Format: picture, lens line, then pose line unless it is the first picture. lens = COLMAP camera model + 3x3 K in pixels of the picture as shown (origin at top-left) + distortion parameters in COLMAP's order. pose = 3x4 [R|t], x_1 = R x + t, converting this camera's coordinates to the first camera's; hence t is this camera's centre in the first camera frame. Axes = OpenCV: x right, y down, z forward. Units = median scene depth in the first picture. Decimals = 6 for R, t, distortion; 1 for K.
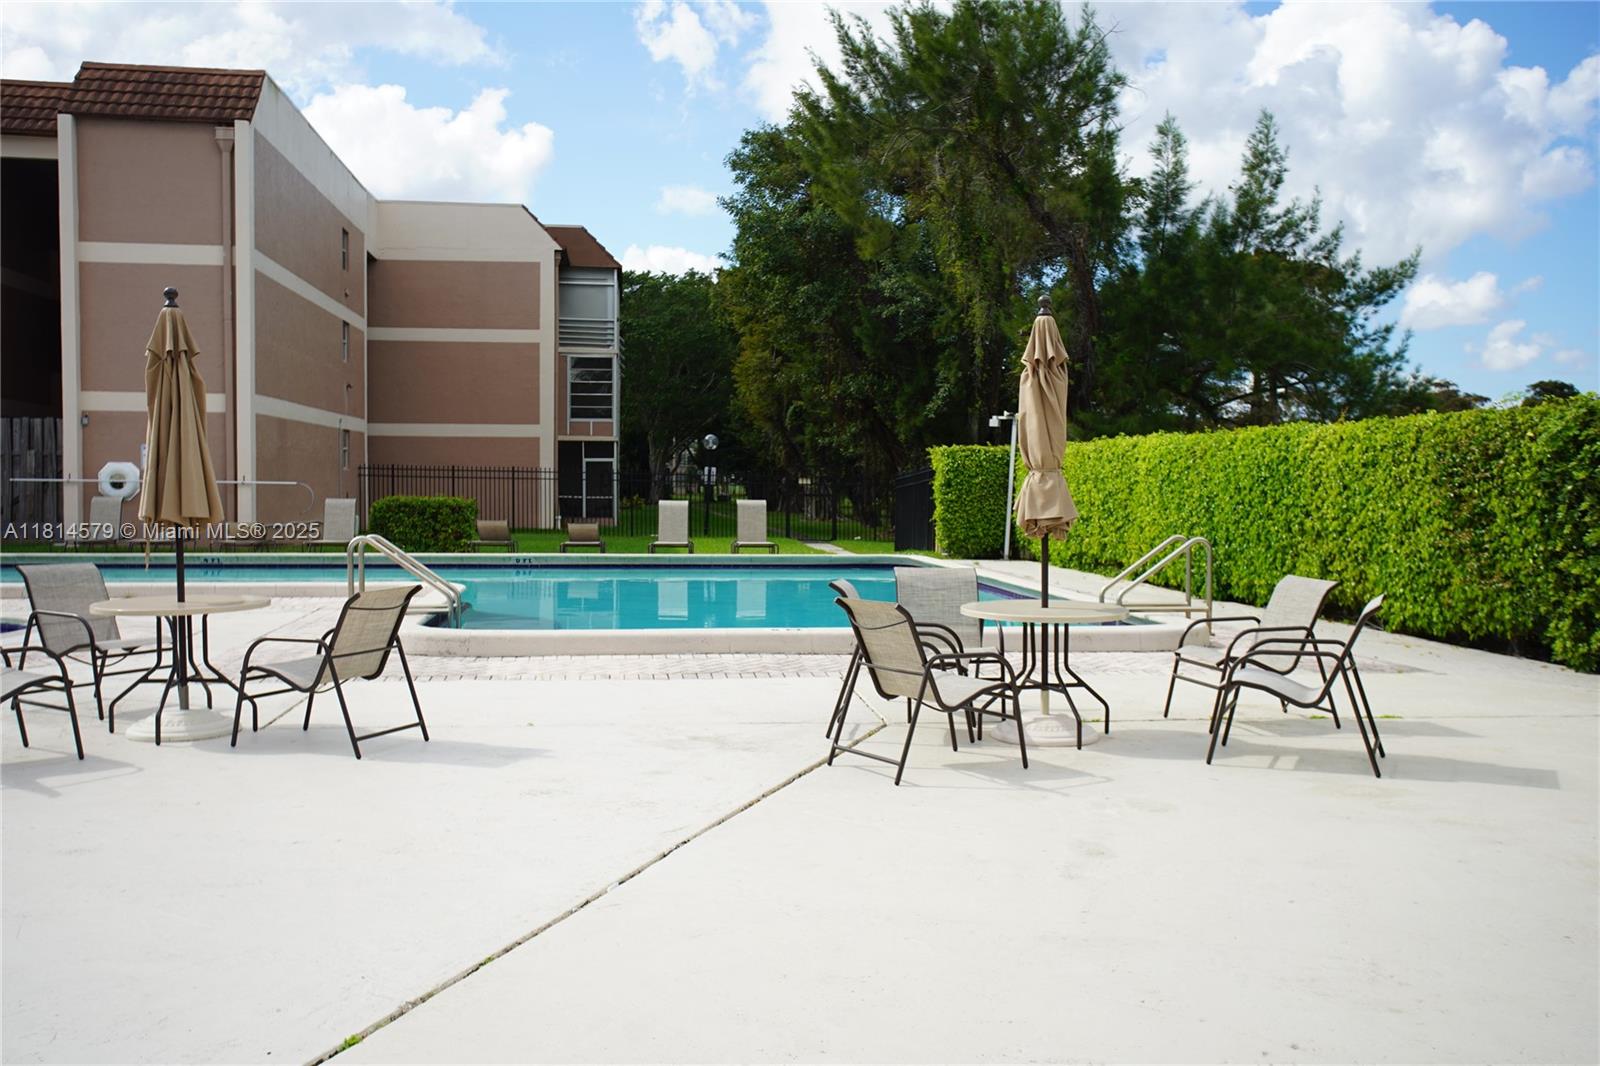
lens RADIAL K [[1547.7, 0, 800.0], [0, 1547.7, 533.0], [0, 0, 1]] dist [0.008687, 0.022345]
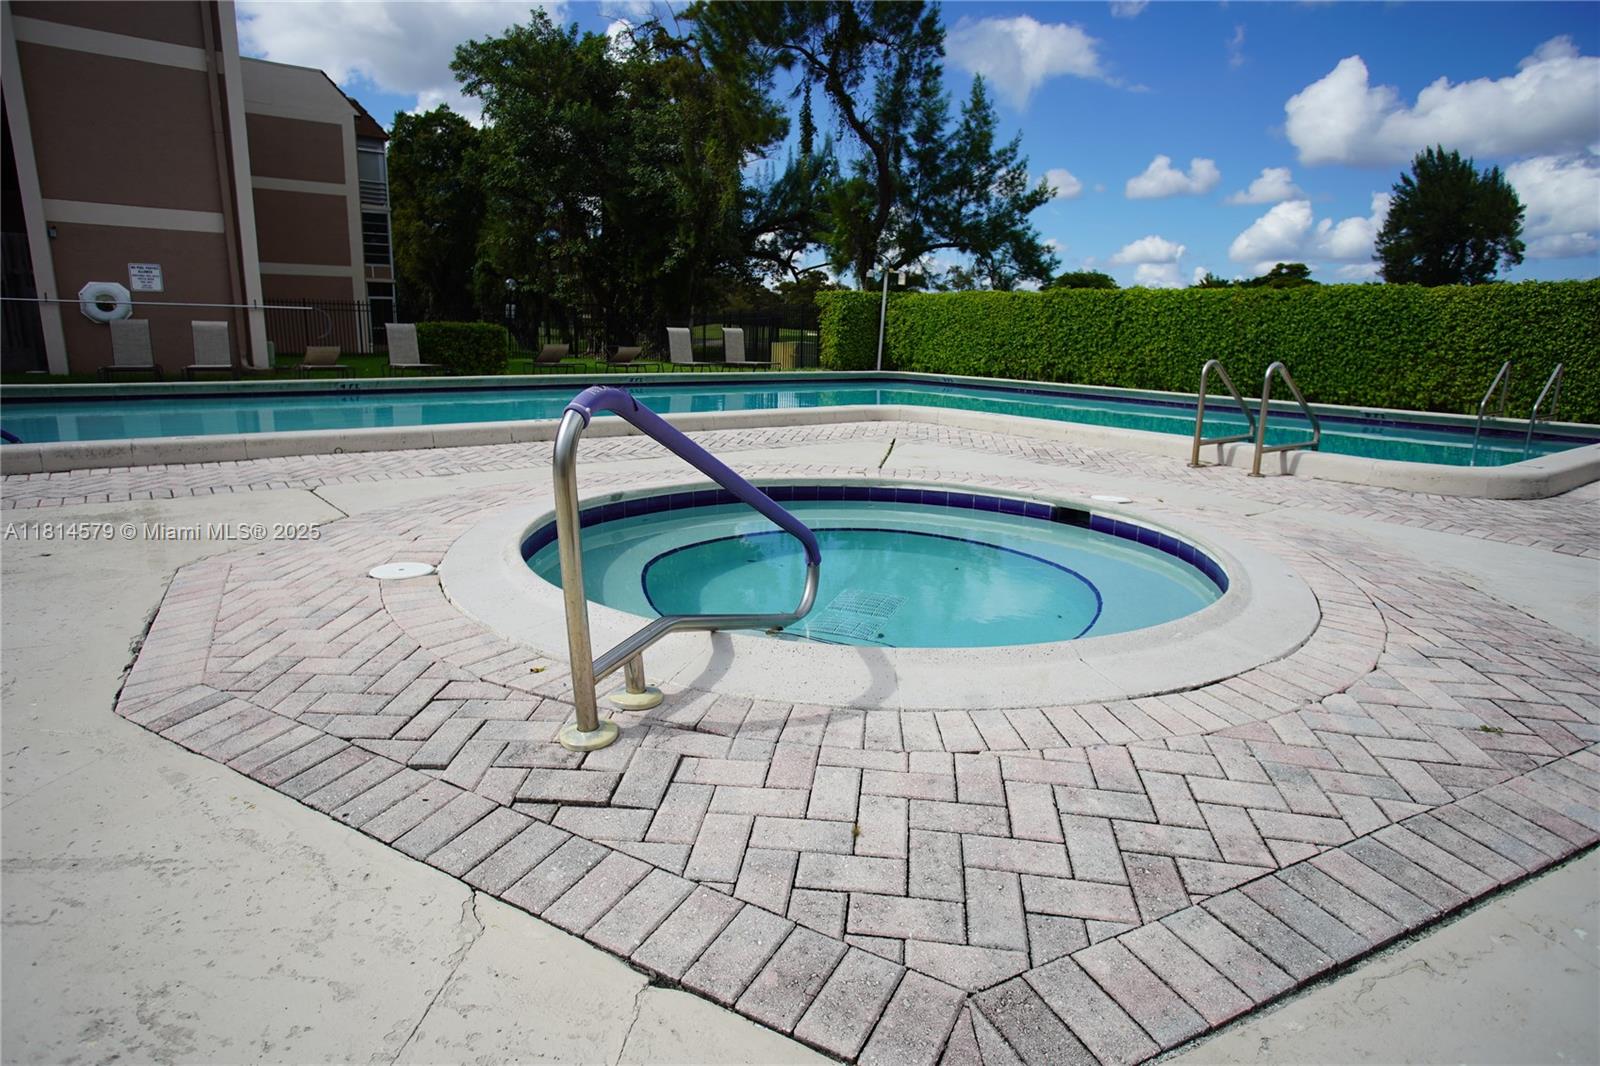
lens RADIAL K [[891.3, 0, 800.0], [0, 891.3, 533.0], [0, 0, 1]] dist [-0.076024, 0.046126]
pose [[0.860948, -0.099305, 0.498906, -0.324592], [-0.001136, 0.980382, 0.197101, -0.000294], [-0.508692, -0.170261, 0.843945, 0.296872]]
